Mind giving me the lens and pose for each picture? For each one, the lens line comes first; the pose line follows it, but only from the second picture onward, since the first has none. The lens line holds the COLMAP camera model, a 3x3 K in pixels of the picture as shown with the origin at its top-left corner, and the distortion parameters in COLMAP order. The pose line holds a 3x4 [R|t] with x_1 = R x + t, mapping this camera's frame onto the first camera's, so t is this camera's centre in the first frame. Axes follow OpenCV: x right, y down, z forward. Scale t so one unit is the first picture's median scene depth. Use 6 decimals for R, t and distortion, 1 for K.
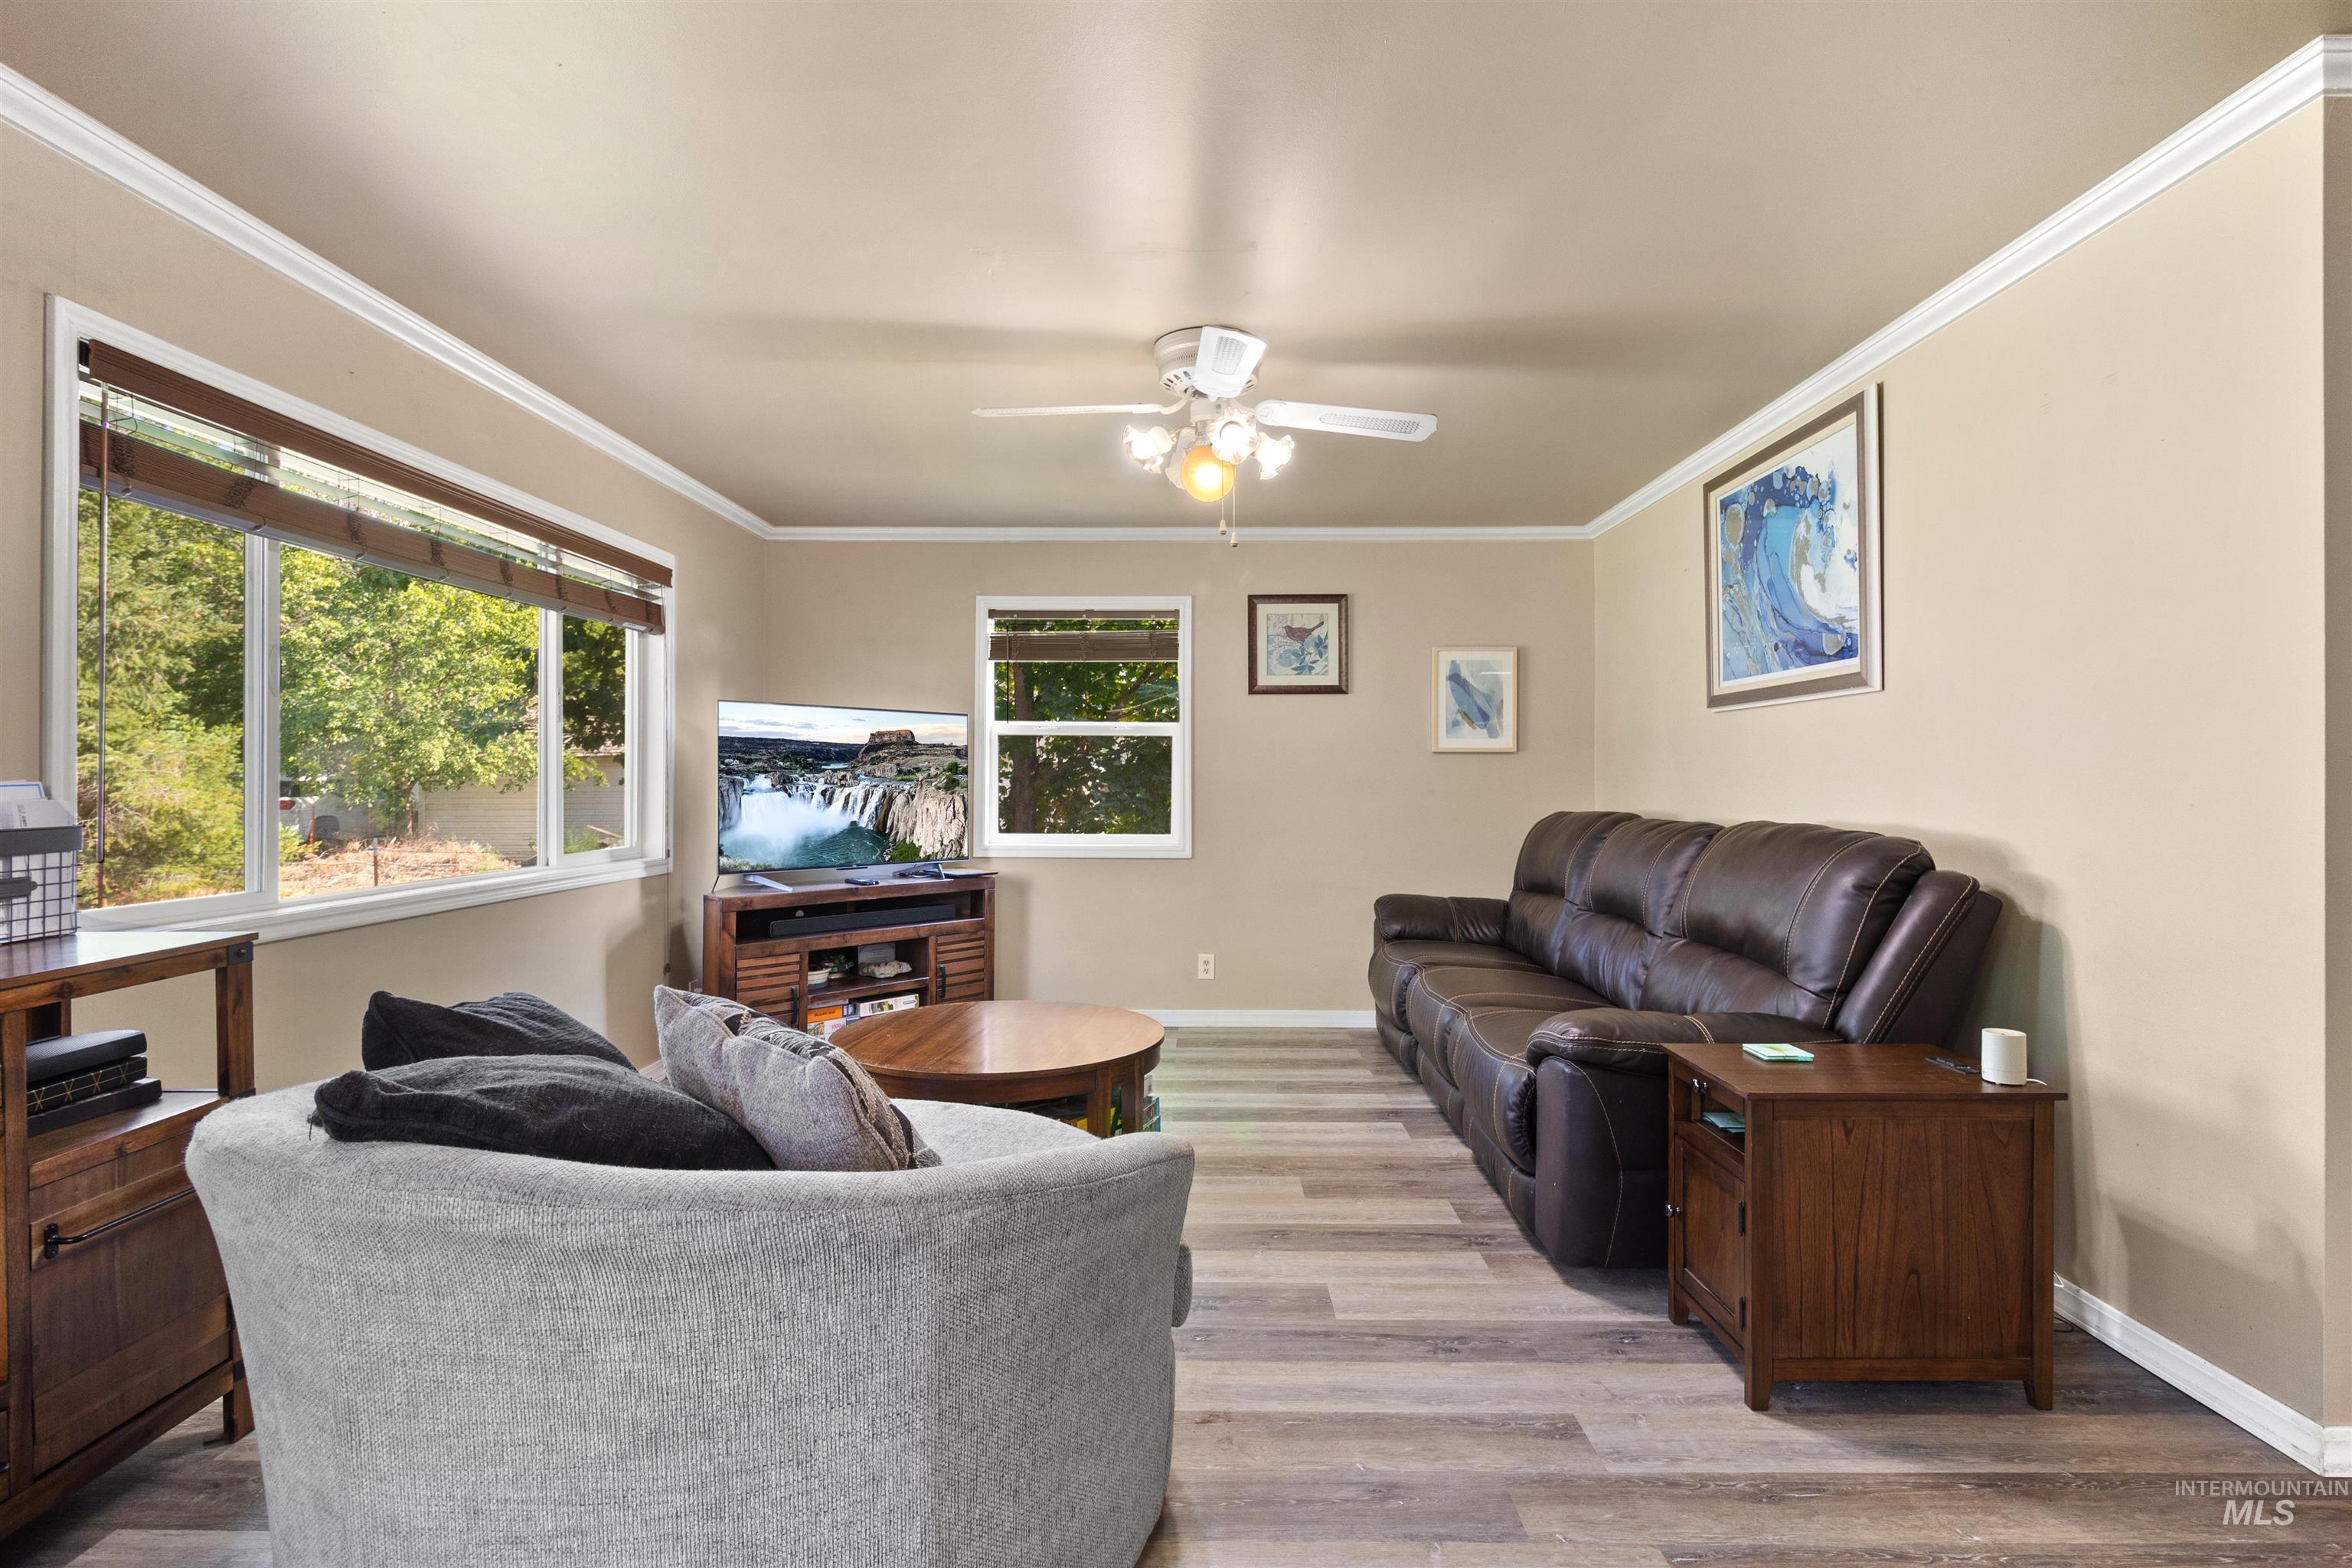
lens RADIAL K [[1134.1, 0, 1184.8], [0, 1134.1, 779.0], [0, 0, 1]] dist [-0.000005, -0.001013]
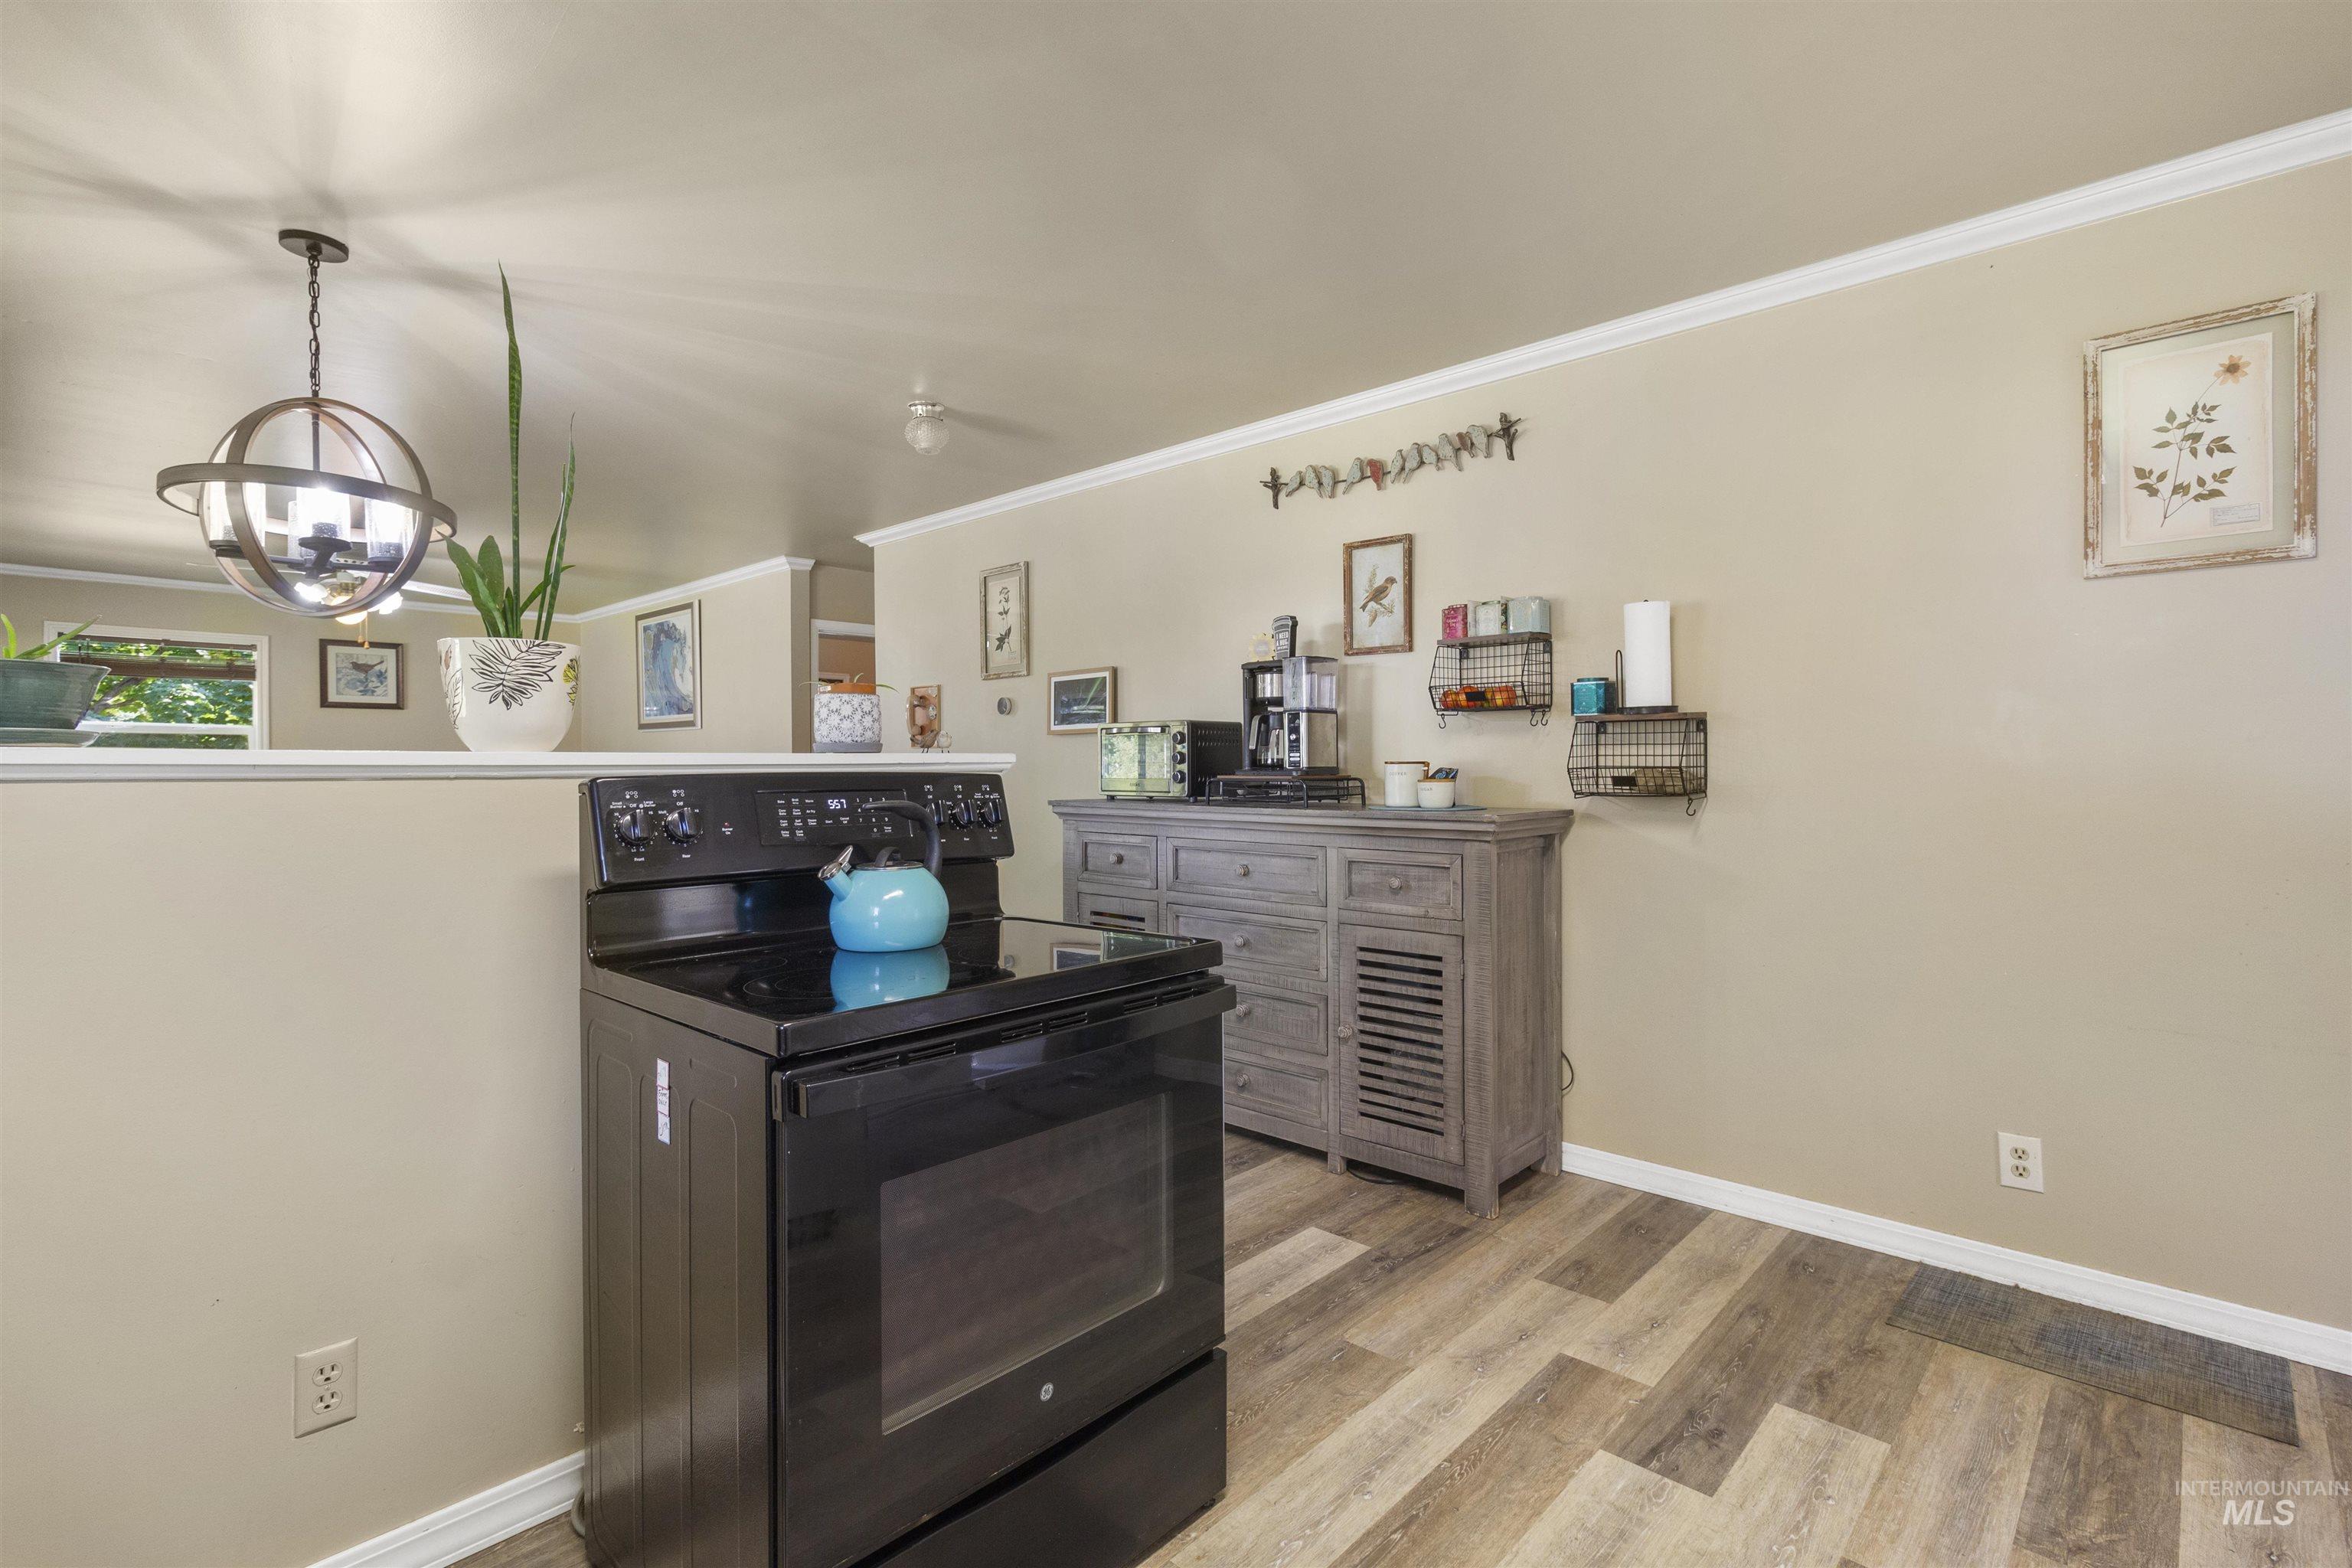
lens RADIAL K [[1087.7, 0, 1186.2], [0, 1087.7, 771.3], [0, 0, 1]] dist [0.005232, -0.000406]
pose [[0.680349, -0.004203, 0.732876, -0.258966], [-0.000607, 0.999980, 0.006298, -0.003067], [-0.732888, -0.004729, 0.680333, -0.920066]]
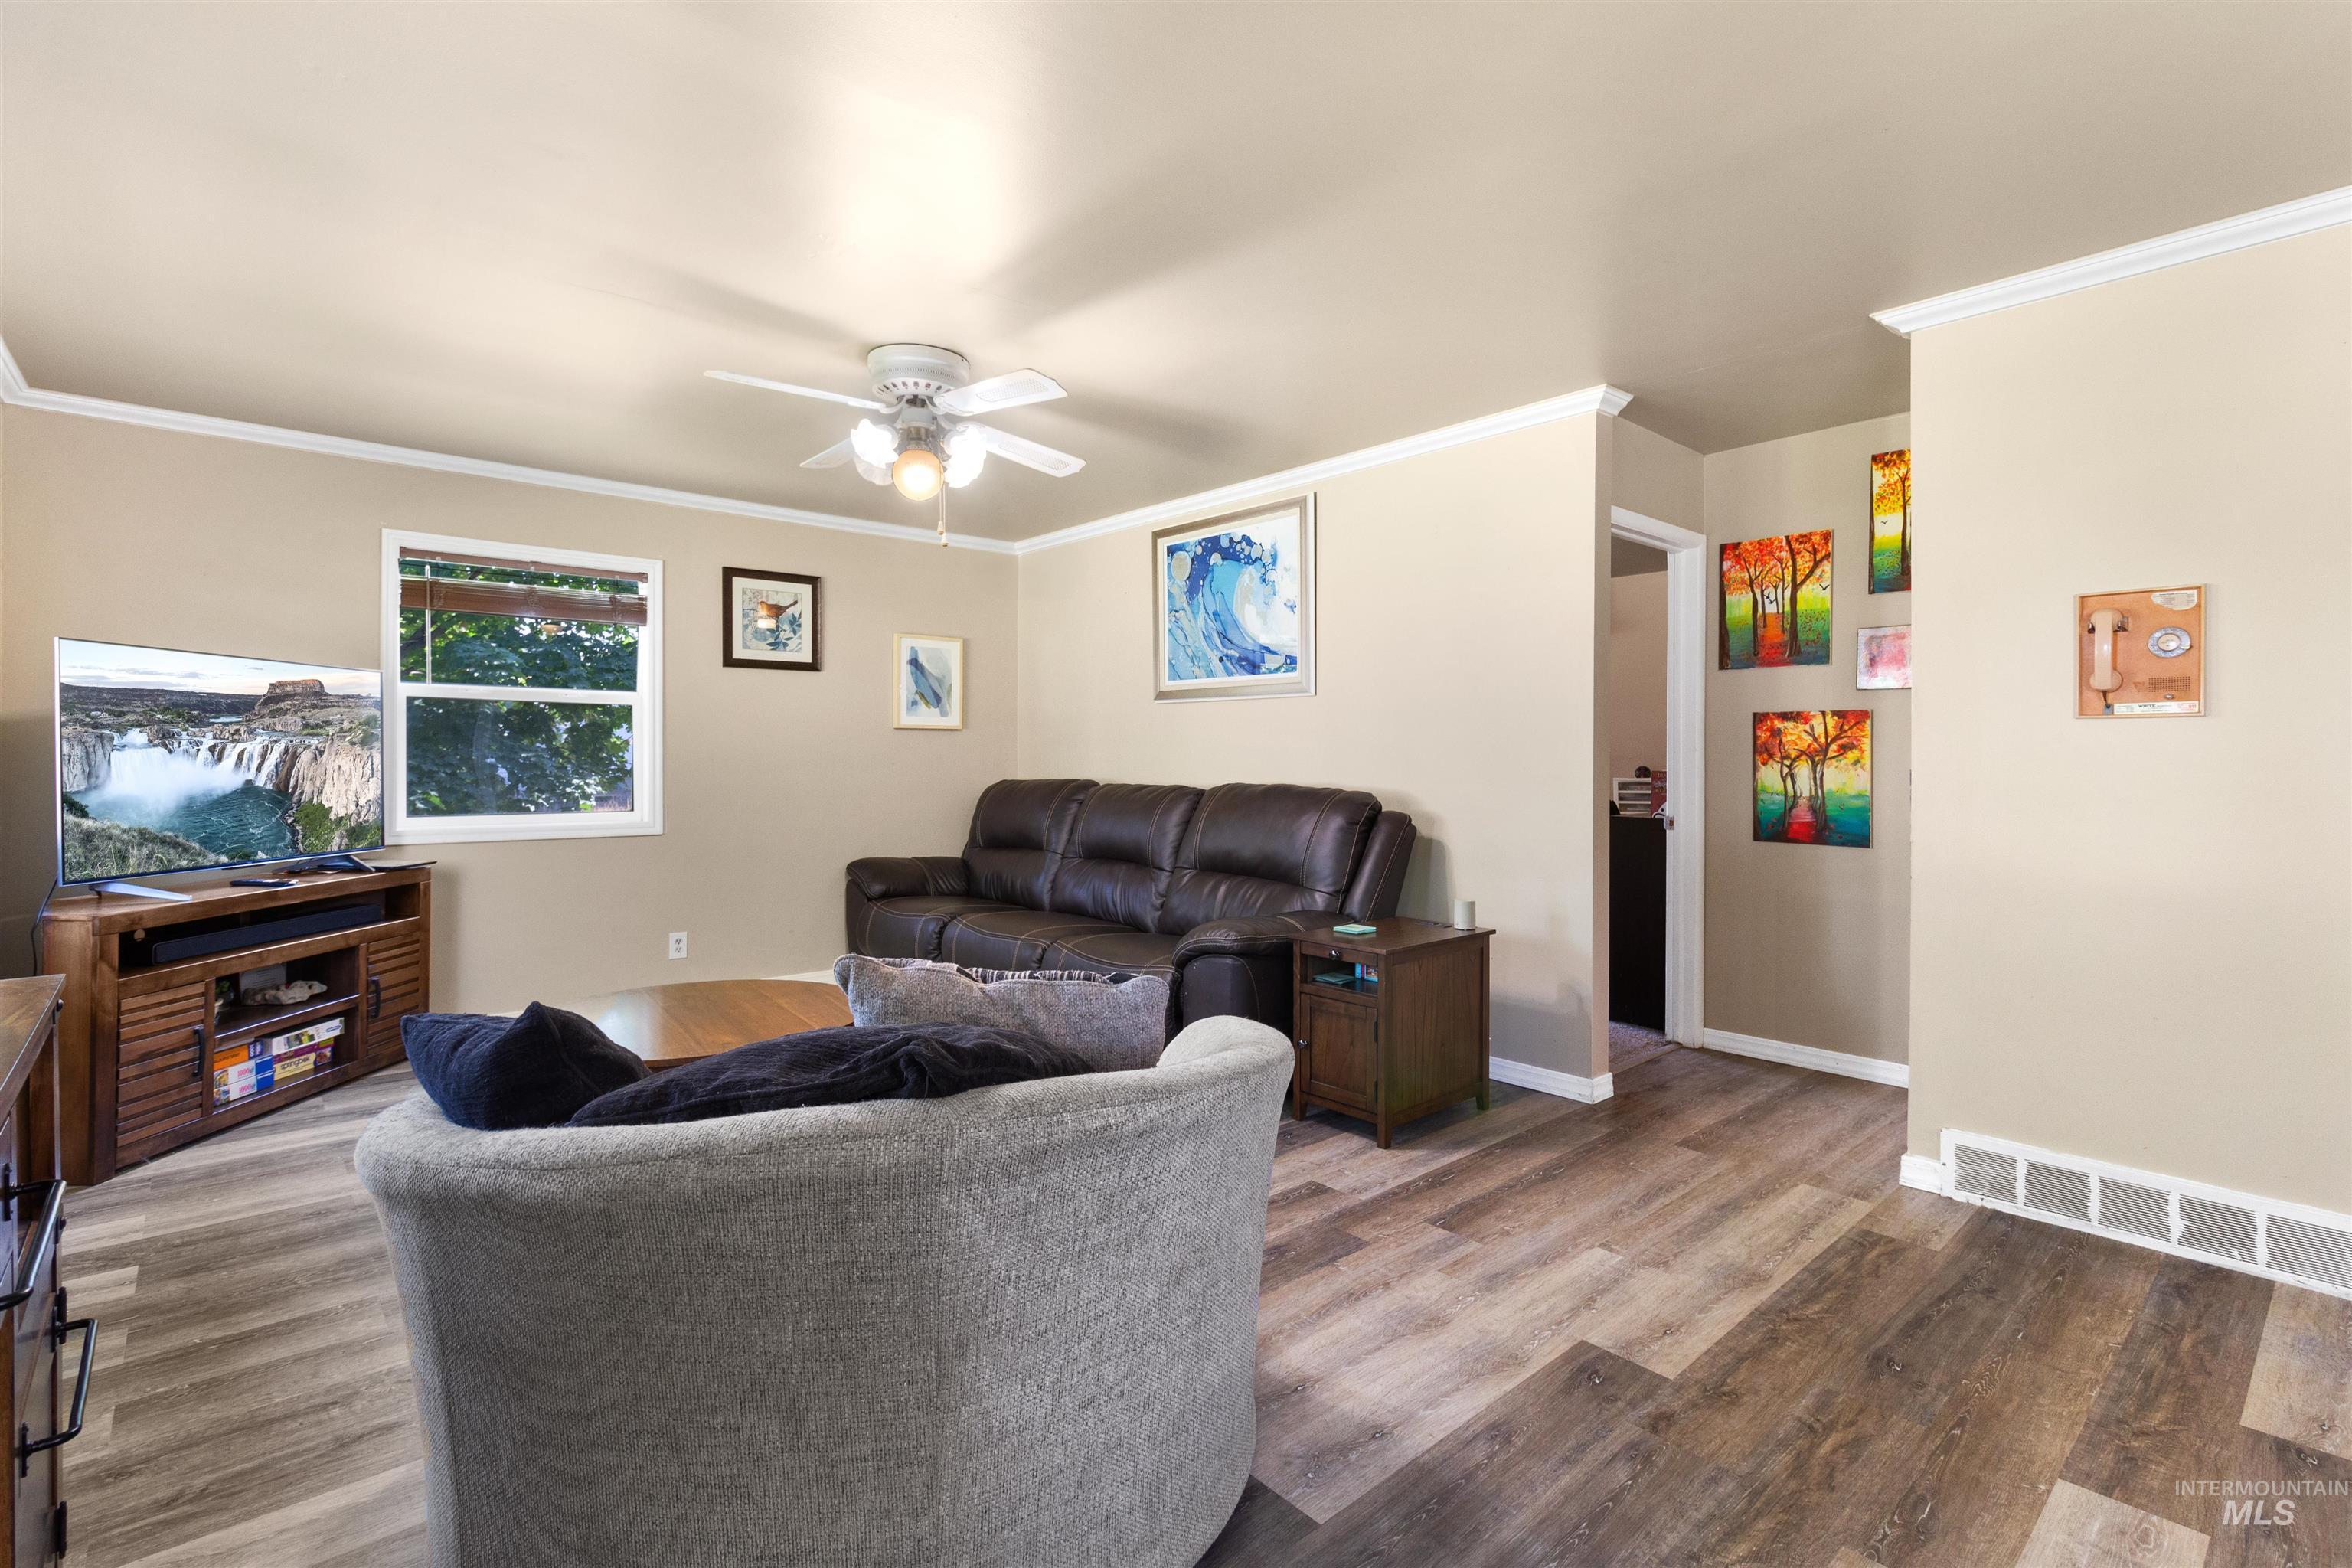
lens RADIAL K [[1087.7, 0, 1178.9], [0, 1087.7, 767.4], [0, 0, 1]] dist [0.005232, -0.000406]
pose [[0.741854, -0.005930, 0.670535, -0.350791], [-0.003338, 0.999916, 0.012536, 0.000200], [-0.670553, -0.011538, 0.741772, 0.029795]]
